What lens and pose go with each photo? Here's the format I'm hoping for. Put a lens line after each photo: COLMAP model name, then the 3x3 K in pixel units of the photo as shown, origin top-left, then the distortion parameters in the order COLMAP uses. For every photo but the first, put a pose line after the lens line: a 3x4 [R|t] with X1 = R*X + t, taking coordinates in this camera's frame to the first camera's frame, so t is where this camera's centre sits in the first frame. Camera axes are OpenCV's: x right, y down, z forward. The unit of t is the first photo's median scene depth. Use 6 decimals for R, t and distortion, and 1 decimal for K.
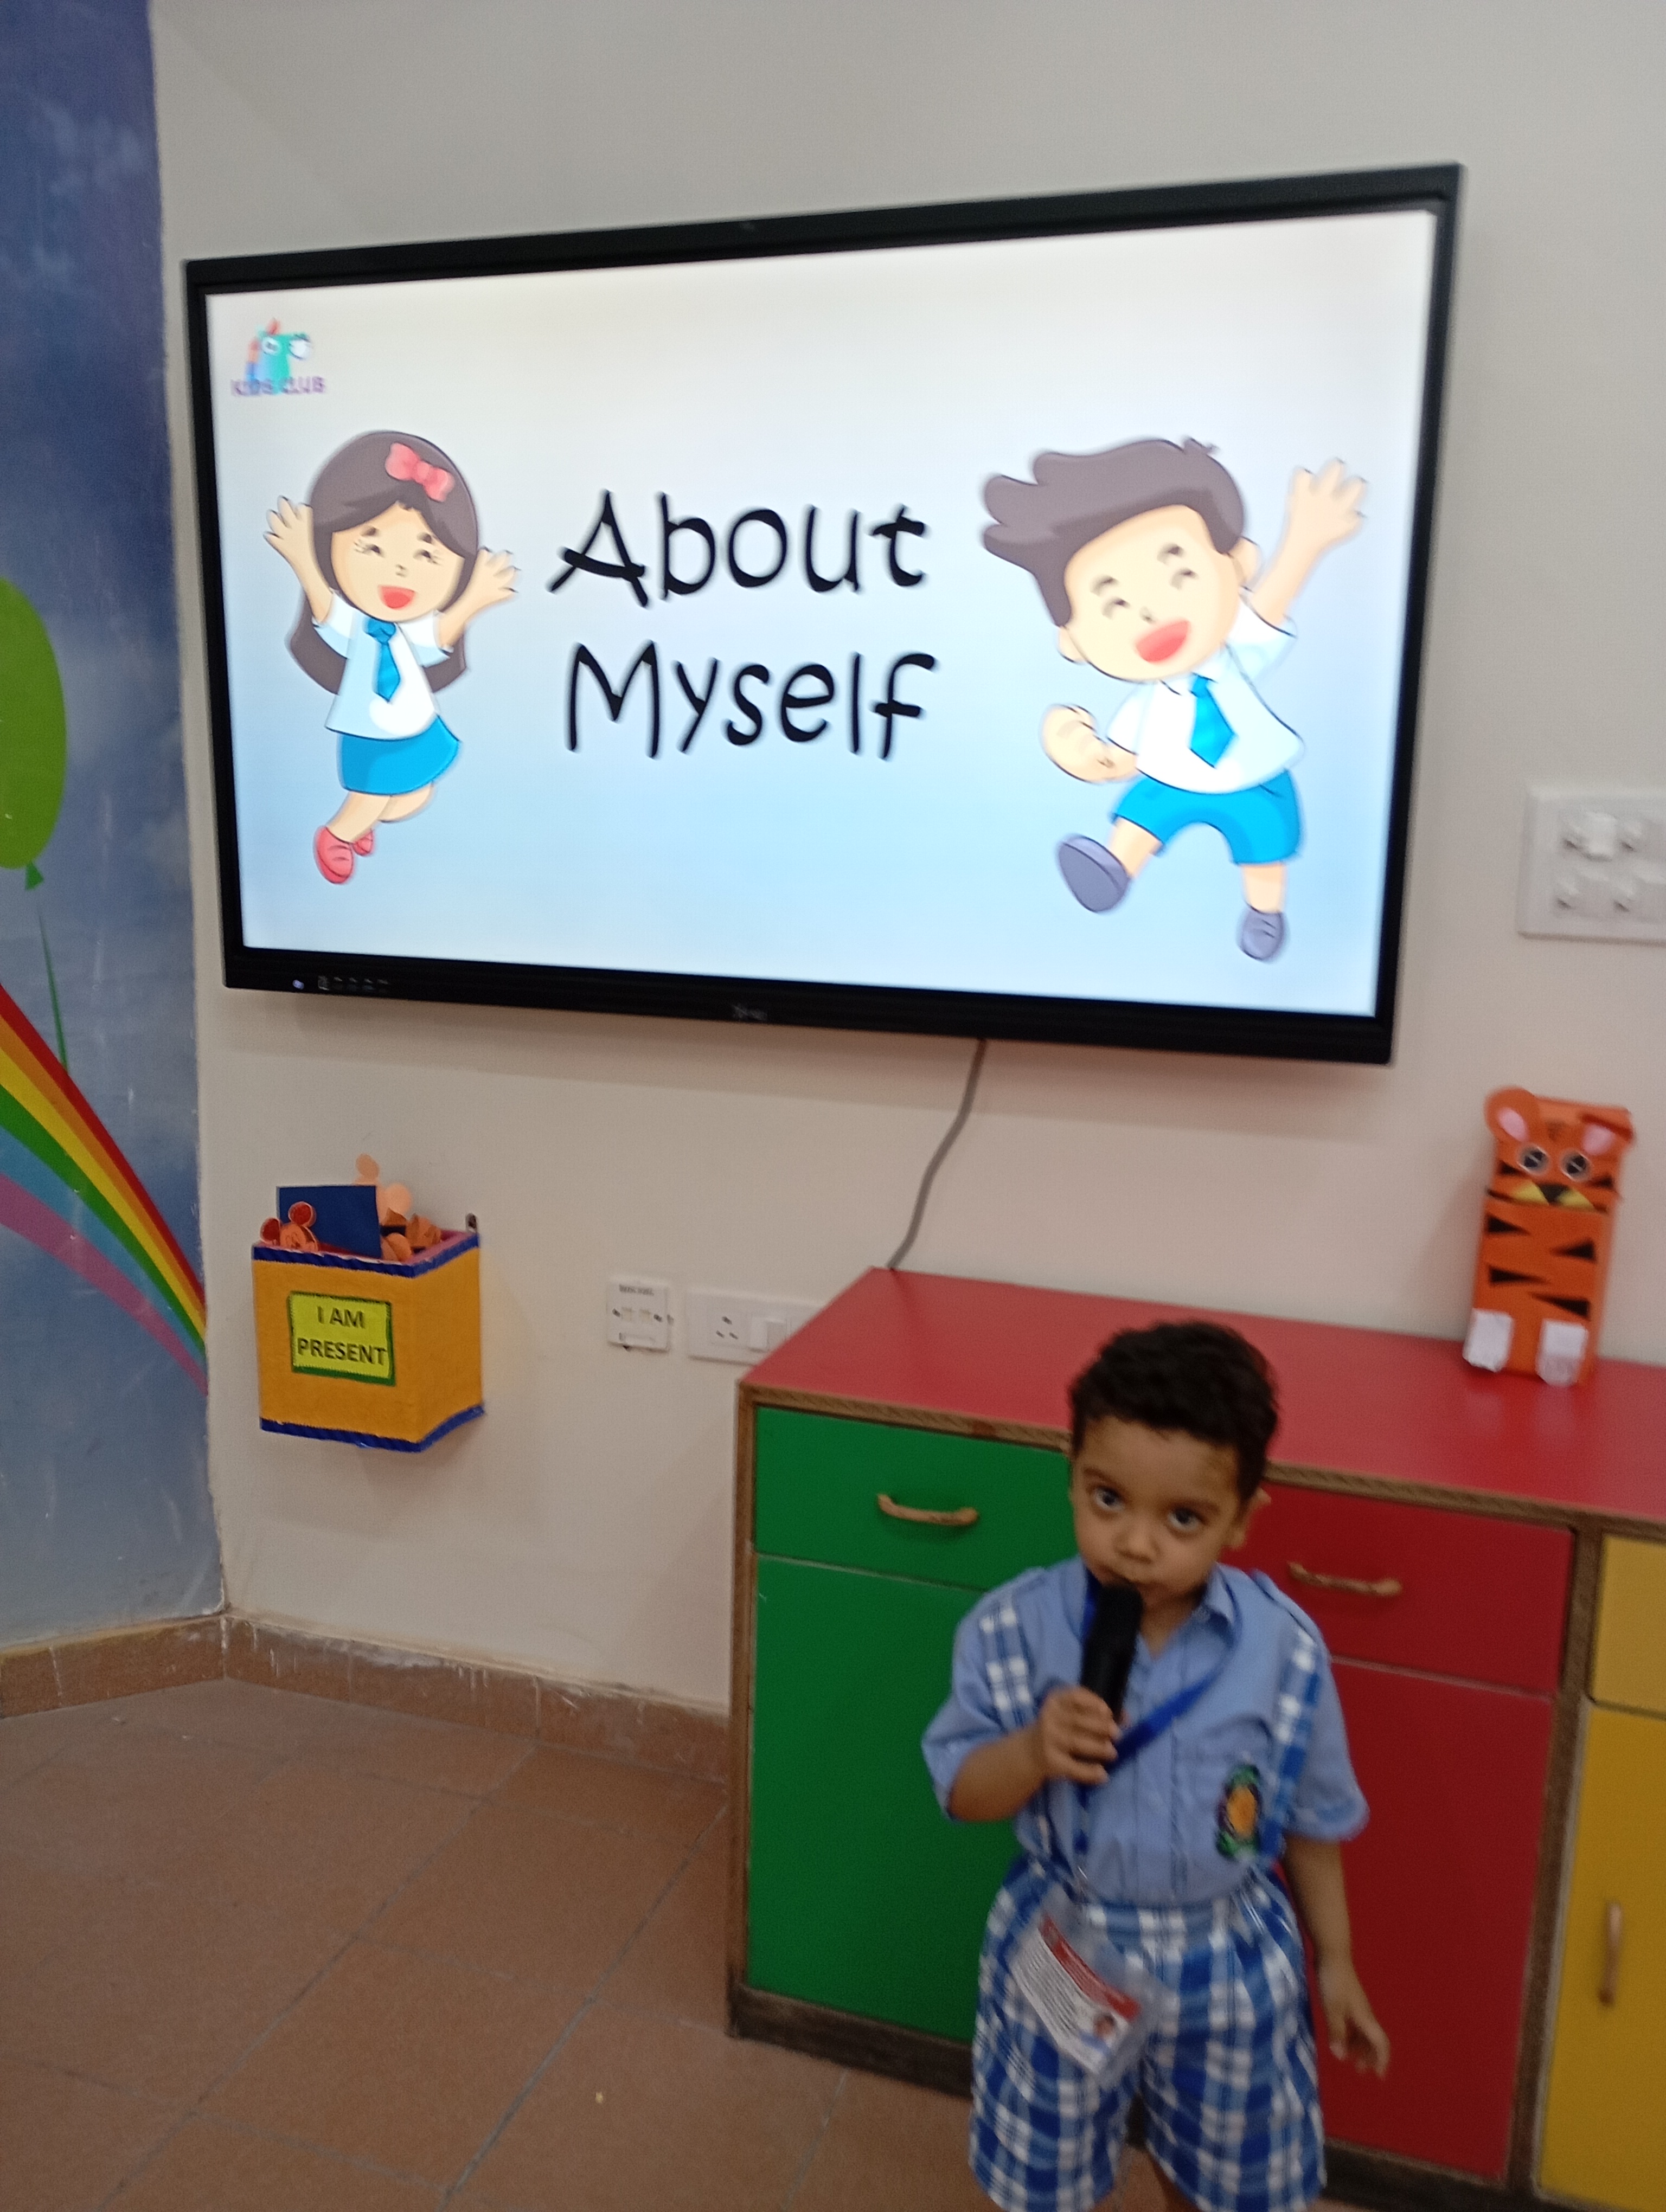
lens RADIAL K [[1807.1, 0, 821.3], [0, 1807.1, 1086.2], [0, 0, 1]] dist [0.059324, -0.085037]
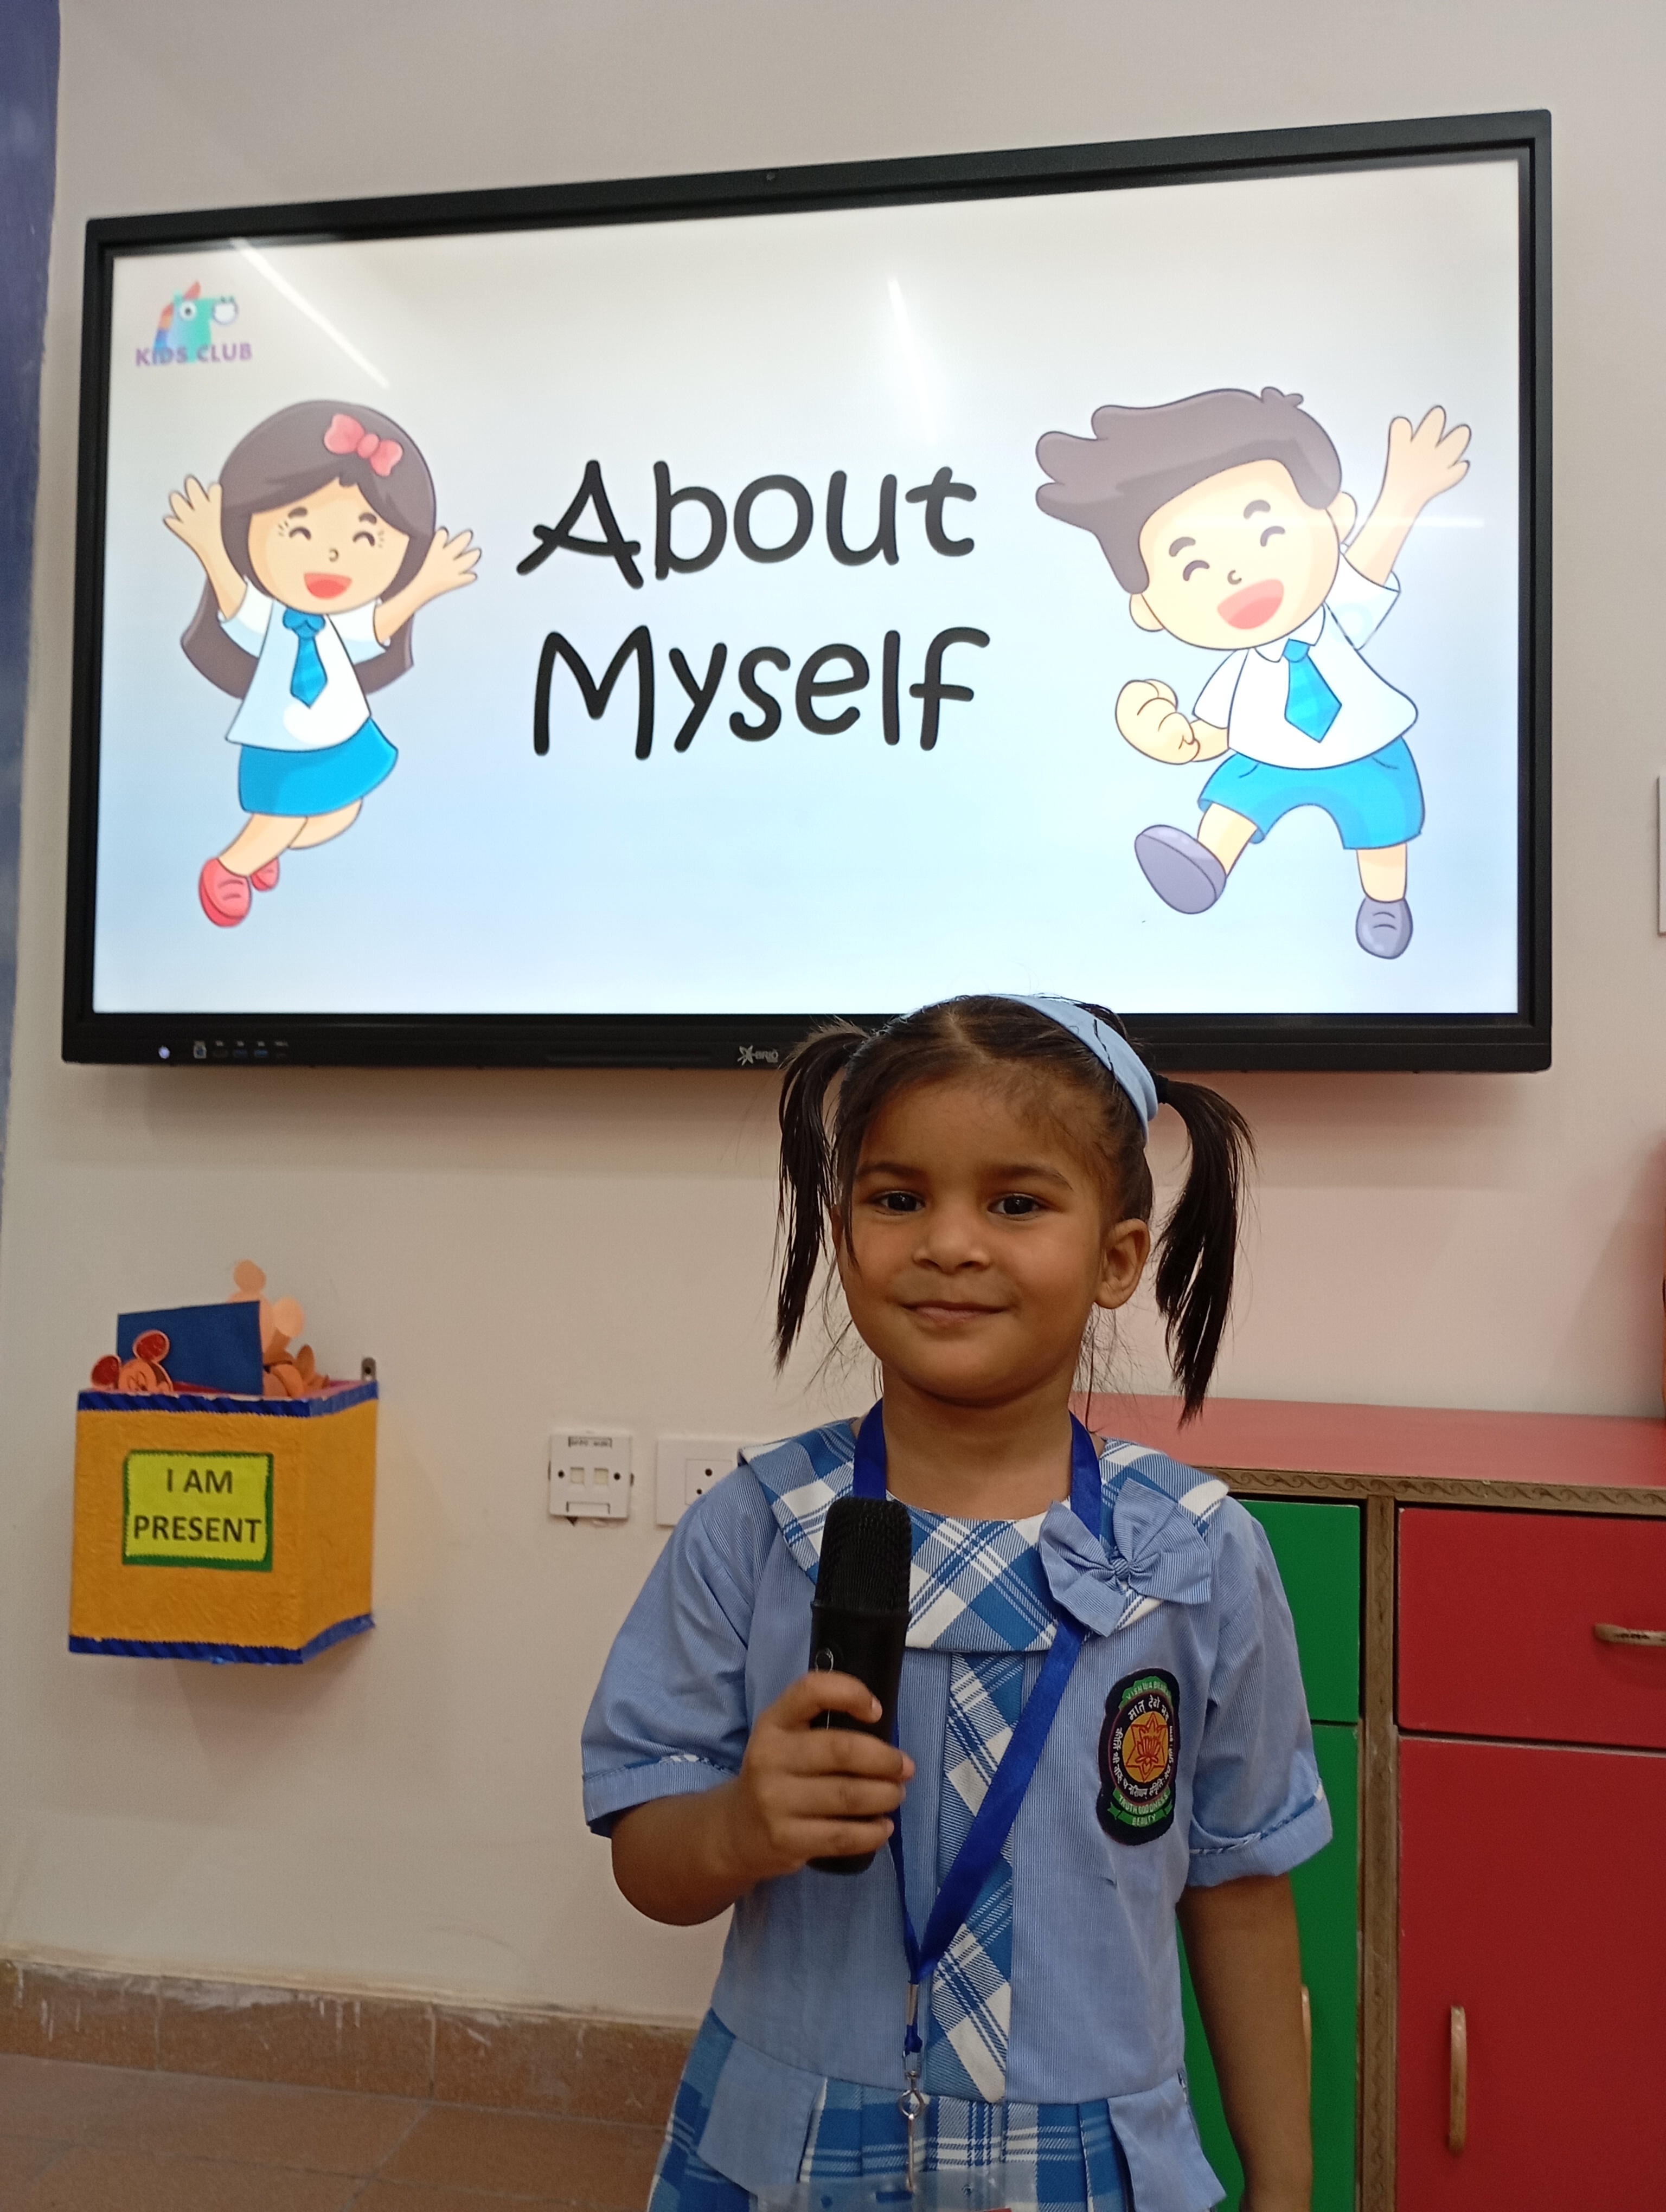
lens RADIAL K [[1807.1, 0, 829.3], [0, 1807.1, 1096.7], [0, 0, 1]] dist [0.059324, -0.085037]
pose [[0.986827, 0.008092, 0.161579, -0.139683], [0.029875, 0.972458, -0.231158, 0.166951], [-0.158999, 0.232940, 0.959405, 0.210934]]
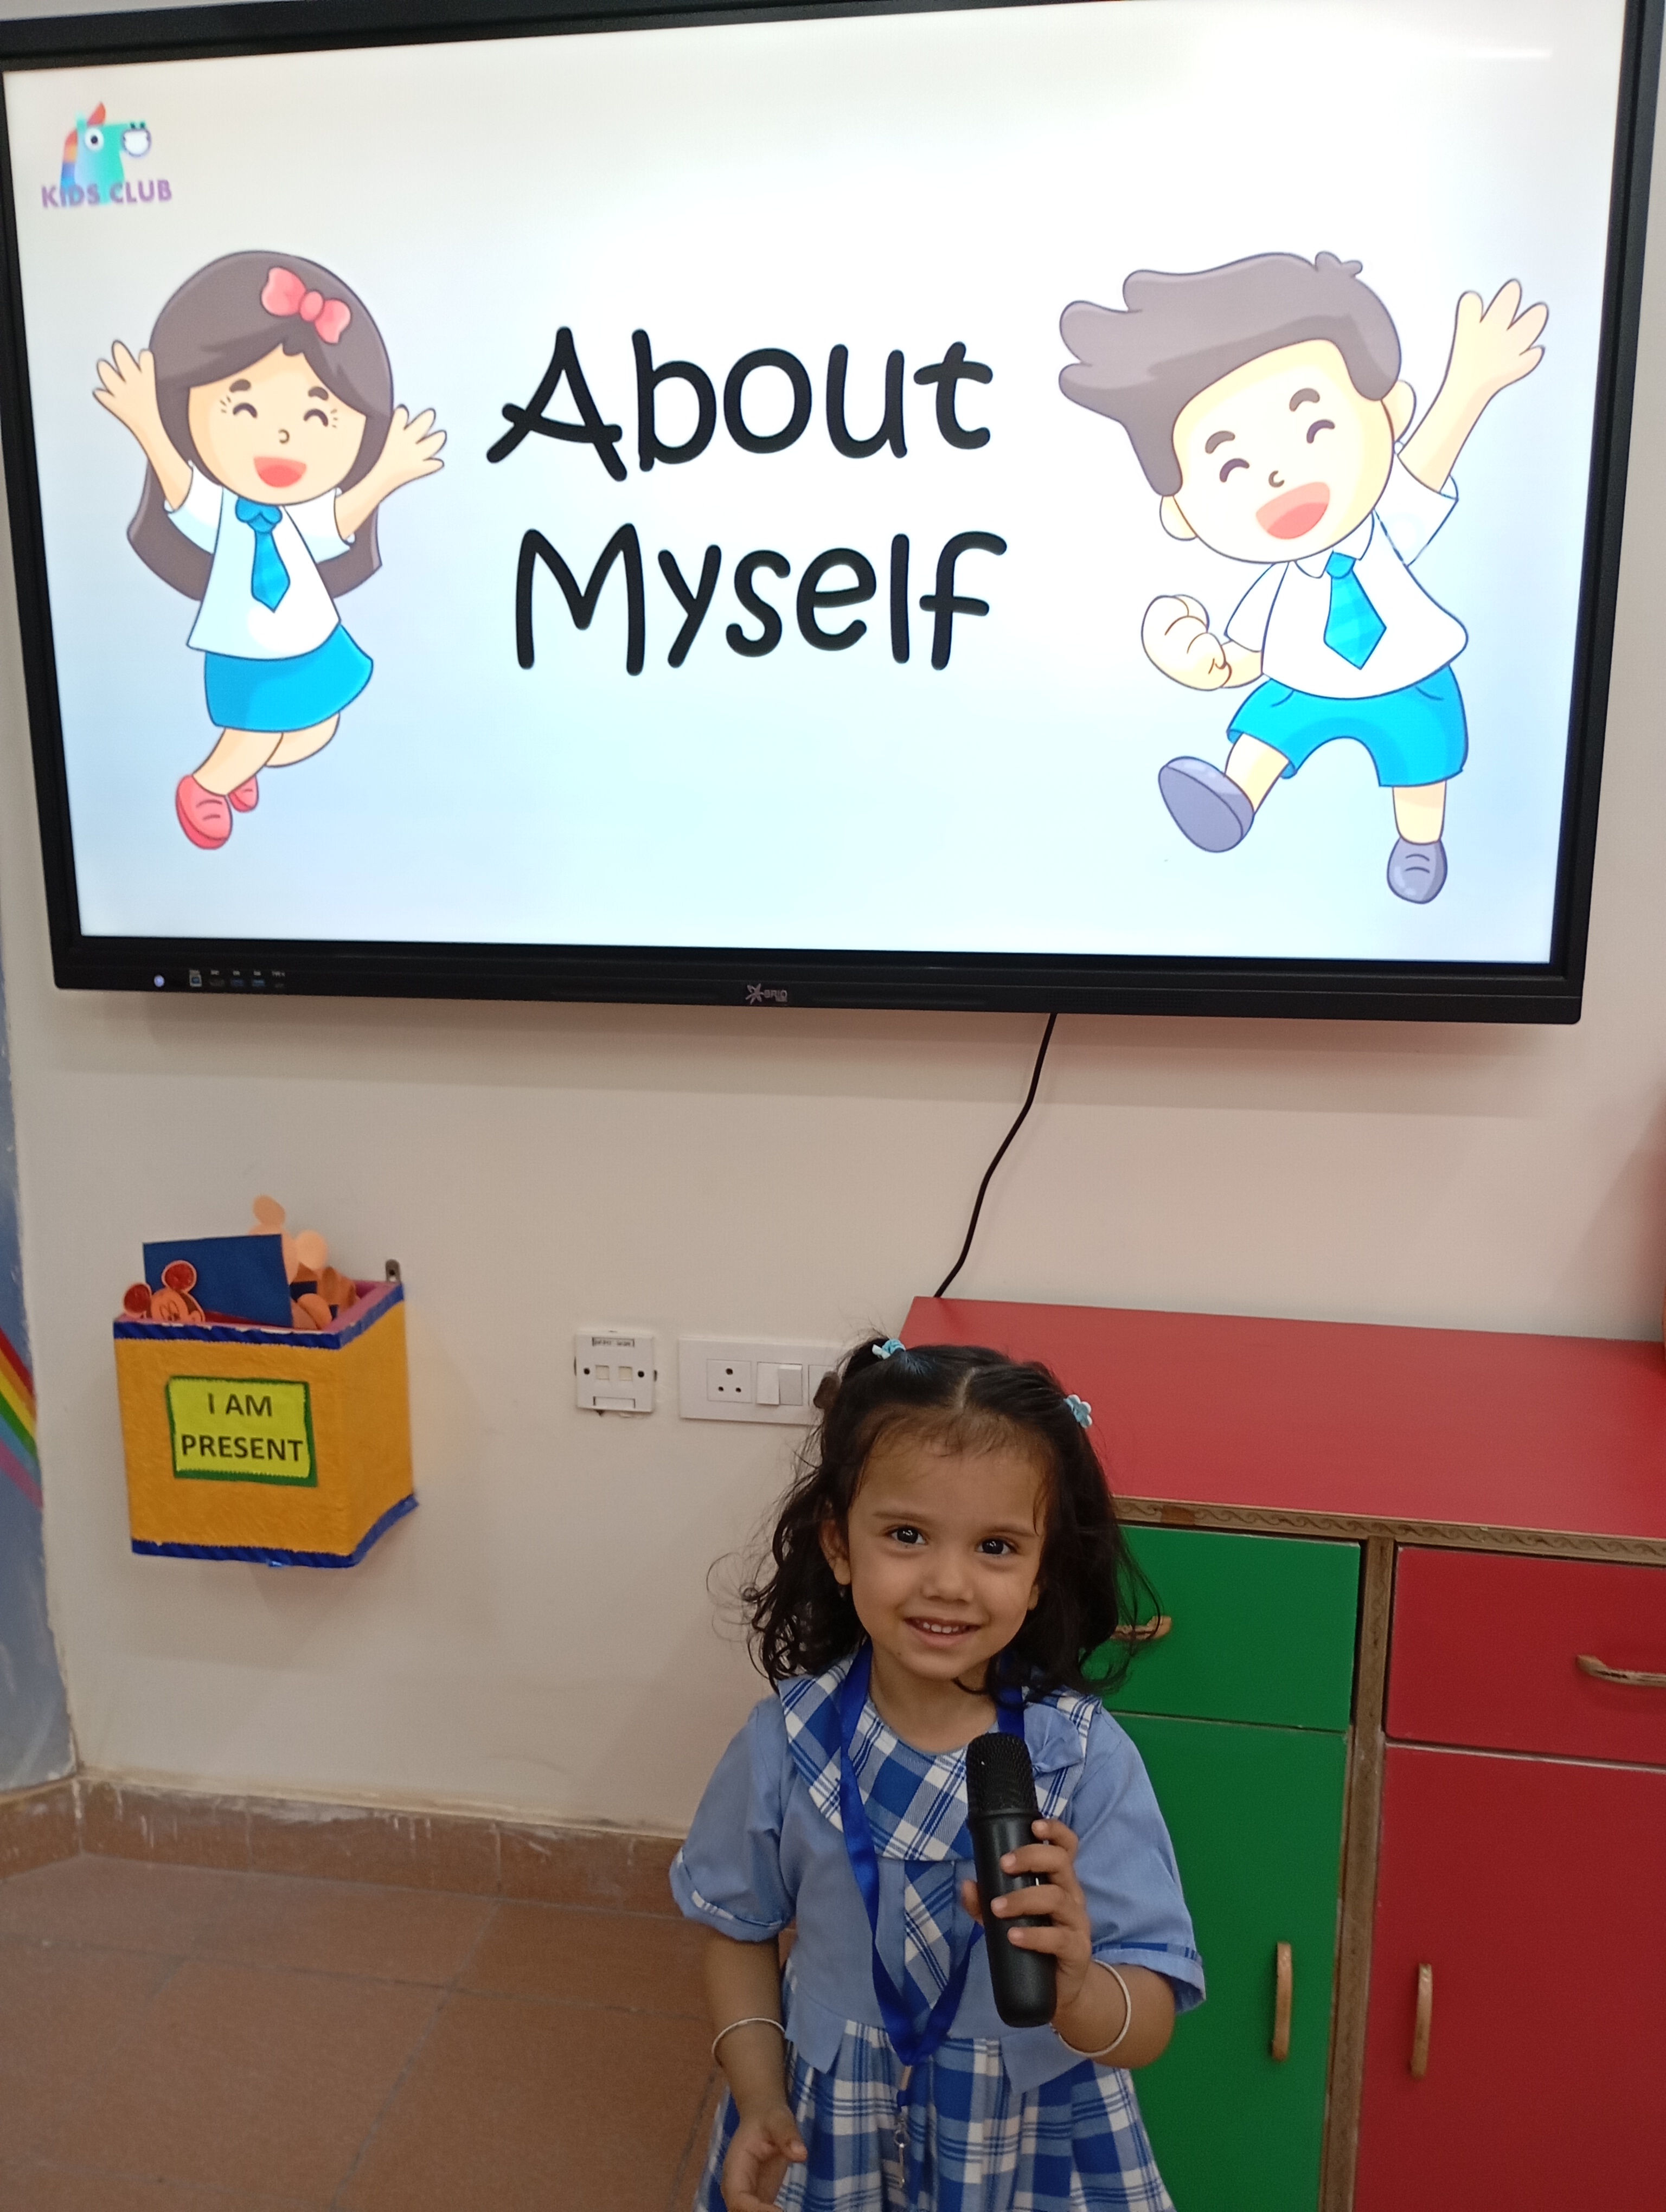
lens RADIAL K [[1807.1, 0, 825.8], [0, 1807.1, 1092.3], [0, 0, 1]] dist [0.059324, -0.085037]
pose [[0.986830, -0.049882, 0.153880, -0.138982], [0.047868, 0.998713, 0.016770, -0.008572], [-0.154518, -0.009183, 0.987947, 0.202178]]
